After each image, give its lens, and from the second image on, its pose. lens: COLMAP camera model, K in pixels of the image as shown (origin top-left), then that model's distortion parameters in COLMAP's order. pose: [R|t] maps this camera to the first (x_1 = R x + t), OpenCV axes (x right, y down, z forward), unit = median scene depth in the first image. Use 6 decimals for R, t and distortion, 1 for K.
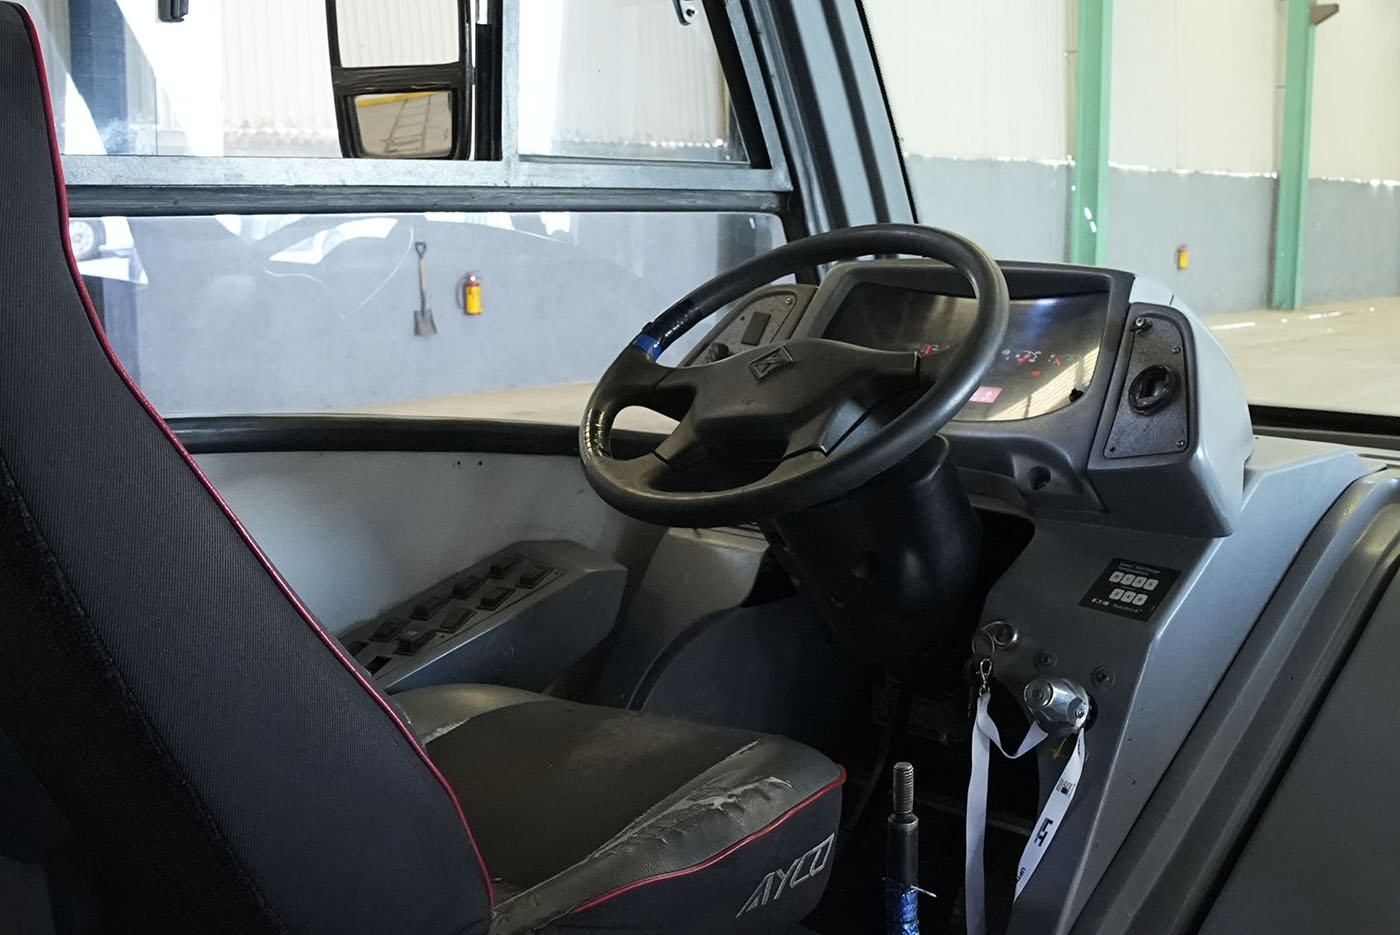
lens RADIAL K [[1559.9, 0, 700.0], [0, 1559.9, 467.5], [0, 0, 1]] dist [-0.109833, -0.001434]
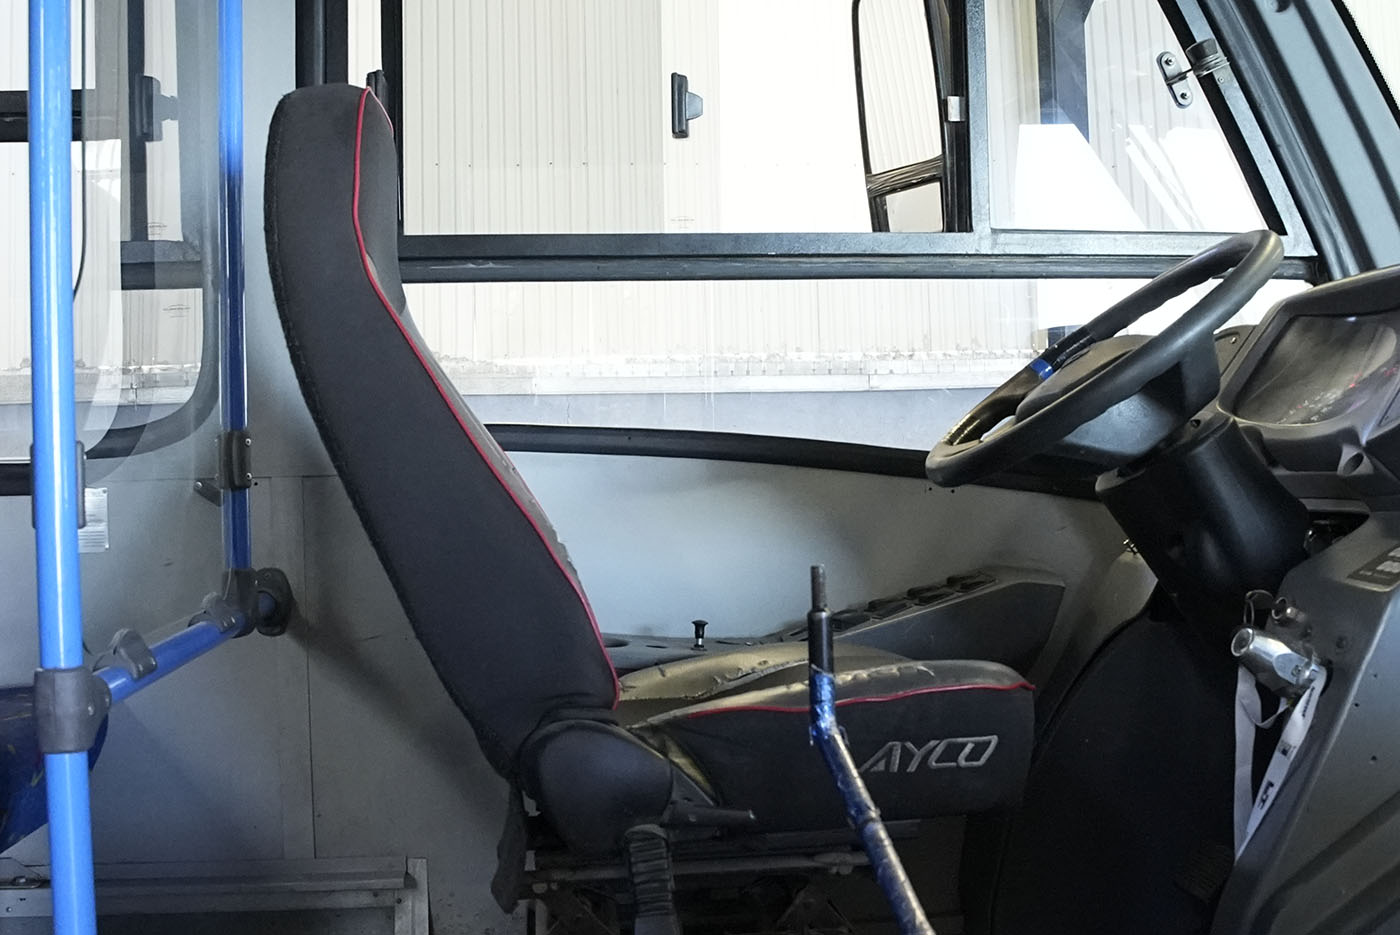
lens RADIAL K [[1560.5, 0, 700.0], [0, 1560.5, 467.5], [0, 0, 1]] dist [-0.074574, 0.000951]
pose [[0.774160, -0.016484, -0.632776, 0.458926], [-0.092516, 0.985979, -0.138872, 0.162783], [0.626193, 0.166051, 0.761781, 0.000614]]
